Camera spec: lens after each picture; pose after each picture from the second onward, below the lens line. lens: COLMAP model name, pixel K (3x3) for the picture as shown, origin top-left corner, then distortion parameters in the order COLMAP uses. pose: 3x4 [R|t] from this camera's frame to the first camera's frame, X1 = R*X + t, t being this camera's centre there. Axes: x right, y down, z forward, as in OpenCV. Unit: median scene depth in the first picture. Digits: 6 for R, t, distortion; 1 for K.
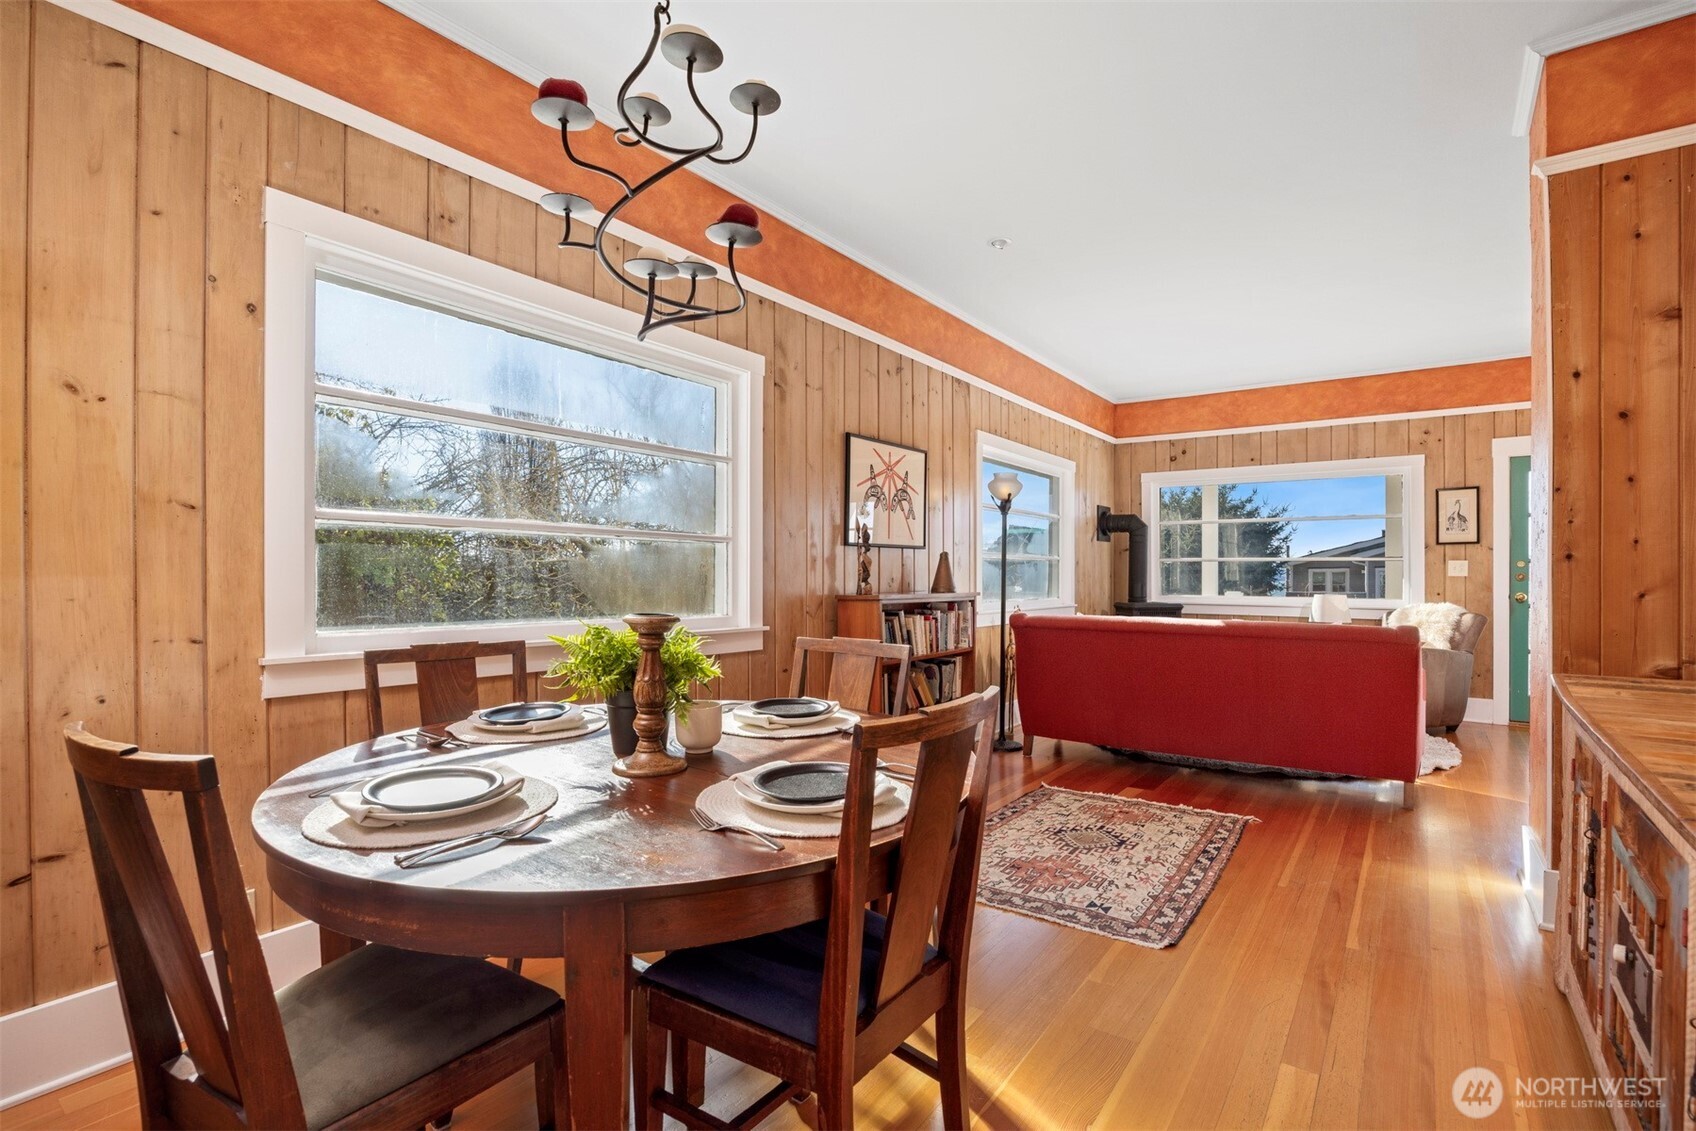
lens RADIAL K [[800.7, 0, 847.5], [0, 800.7, 580.7], [0, 0, 1]] dist [-0.011870, -0.000207]
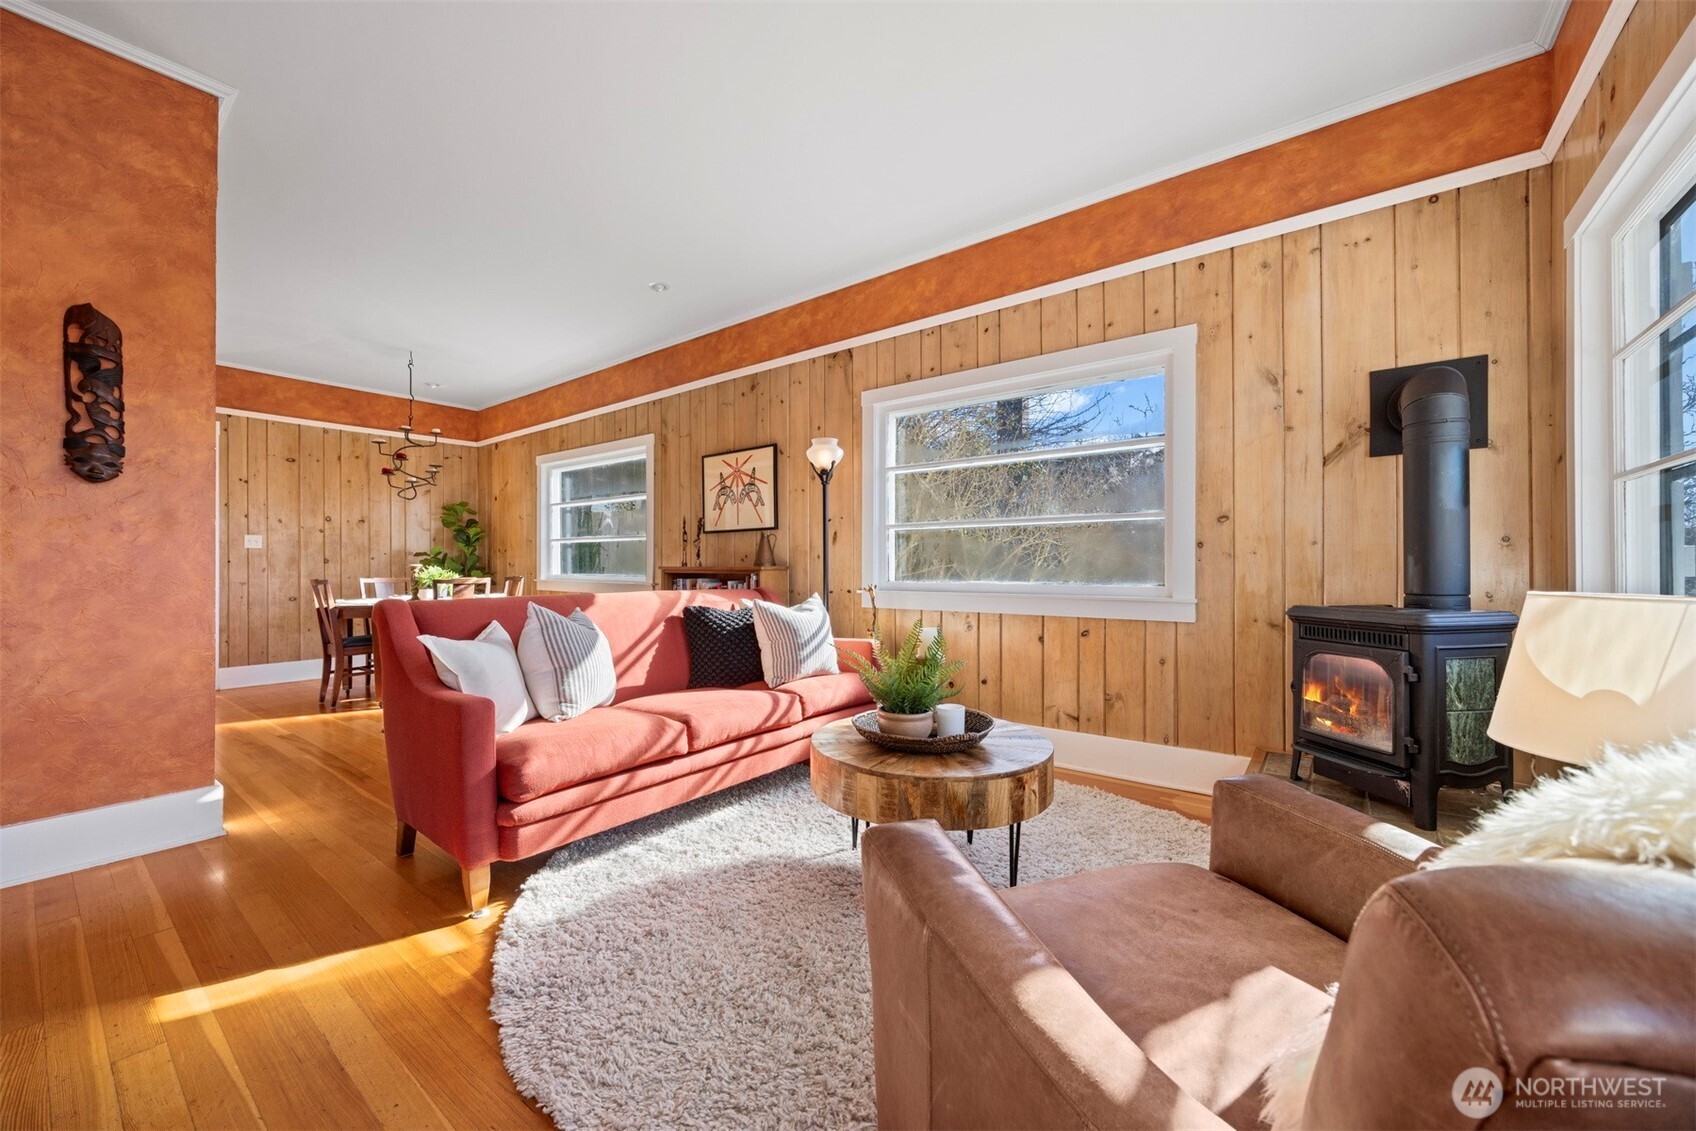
lens RADIAL K [[652.3, 0, 852.0], [0, 652.3, 571.7], [0, 0, 1]] dist [-0.003861, -0.000336]
pose [[-0.018429, 0.005431, -0.999815, 0.768493], [0.001342, 0.999984, 0.005408, 0.012736], [0.999829, -0.001242, -0.018436, 0.837033]]
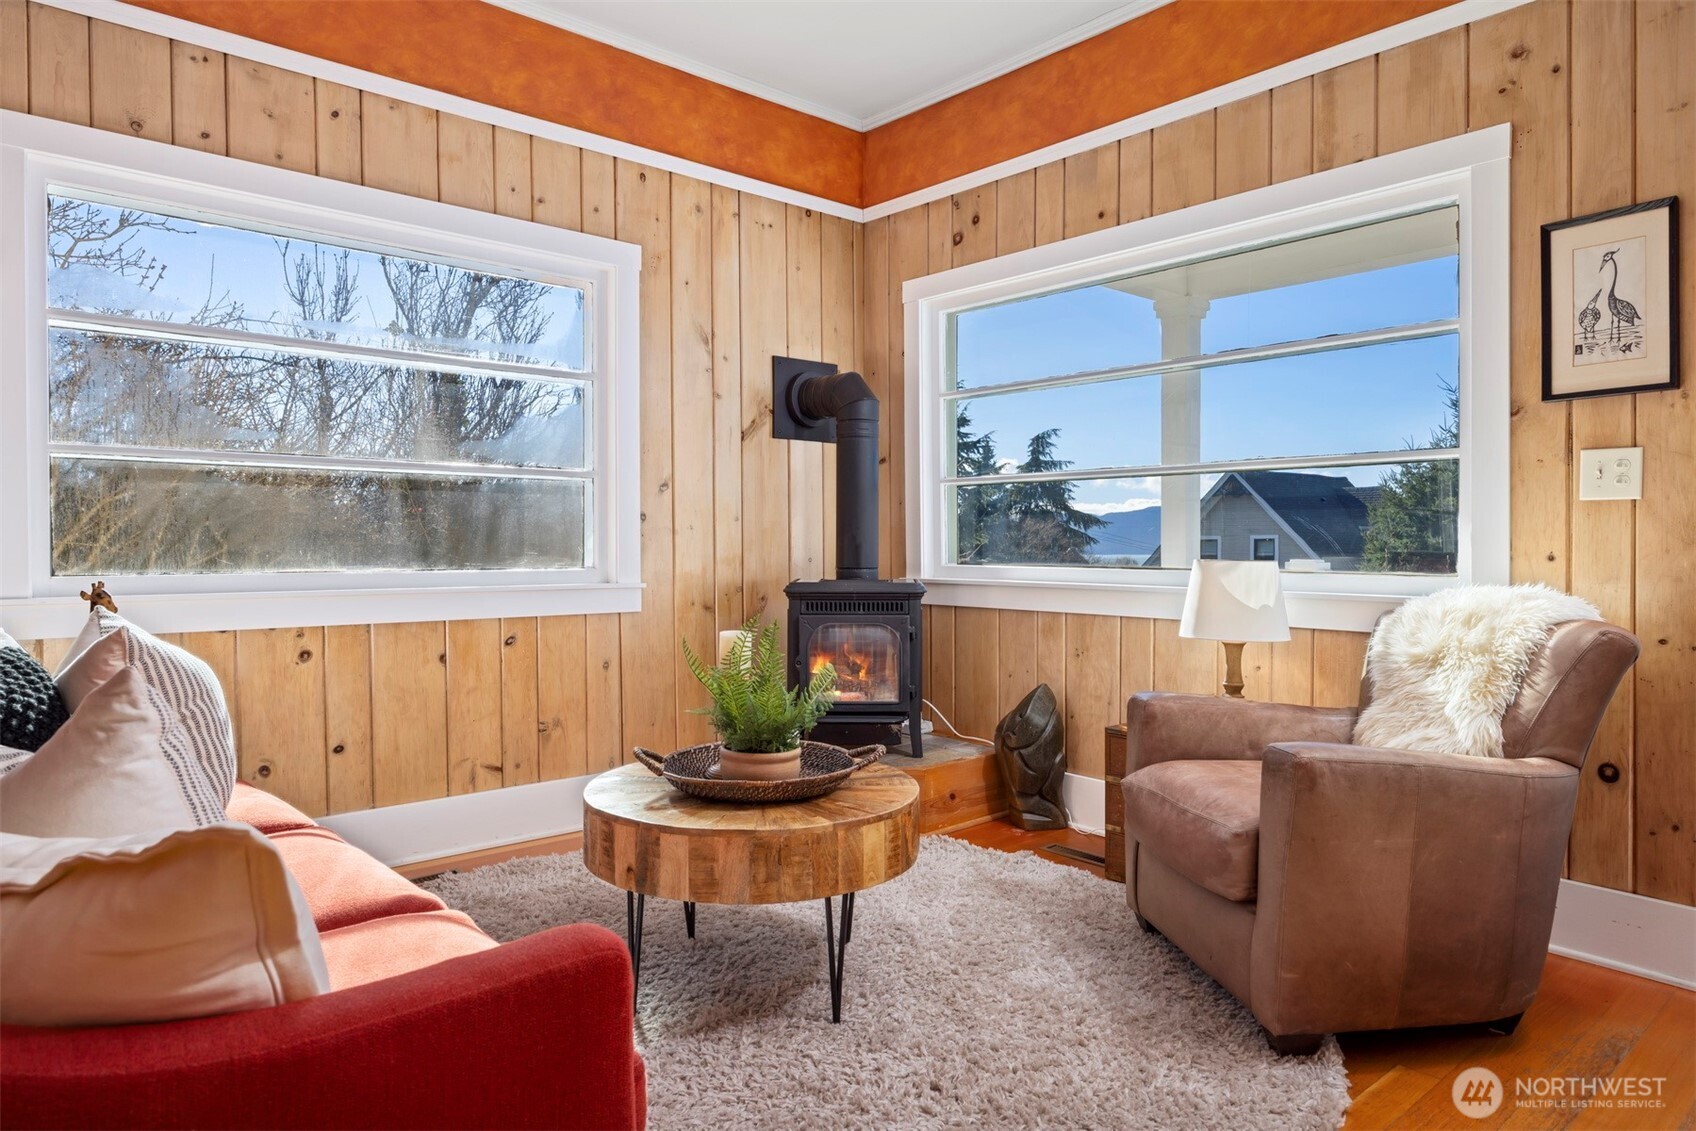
lens RADIAL K [[1012.2, 0, 845.5], [0, 1012.2, 570.8], [0, 0, 1]] dist [-0.013651, -0.001470]
pose [[0.974976, 0.005250, -0.222246, 0.567414], [0.000245, 0.999695, 0.024687, 0.013400], [0.222308, -0.024124, 0.974678, 0.552069]]
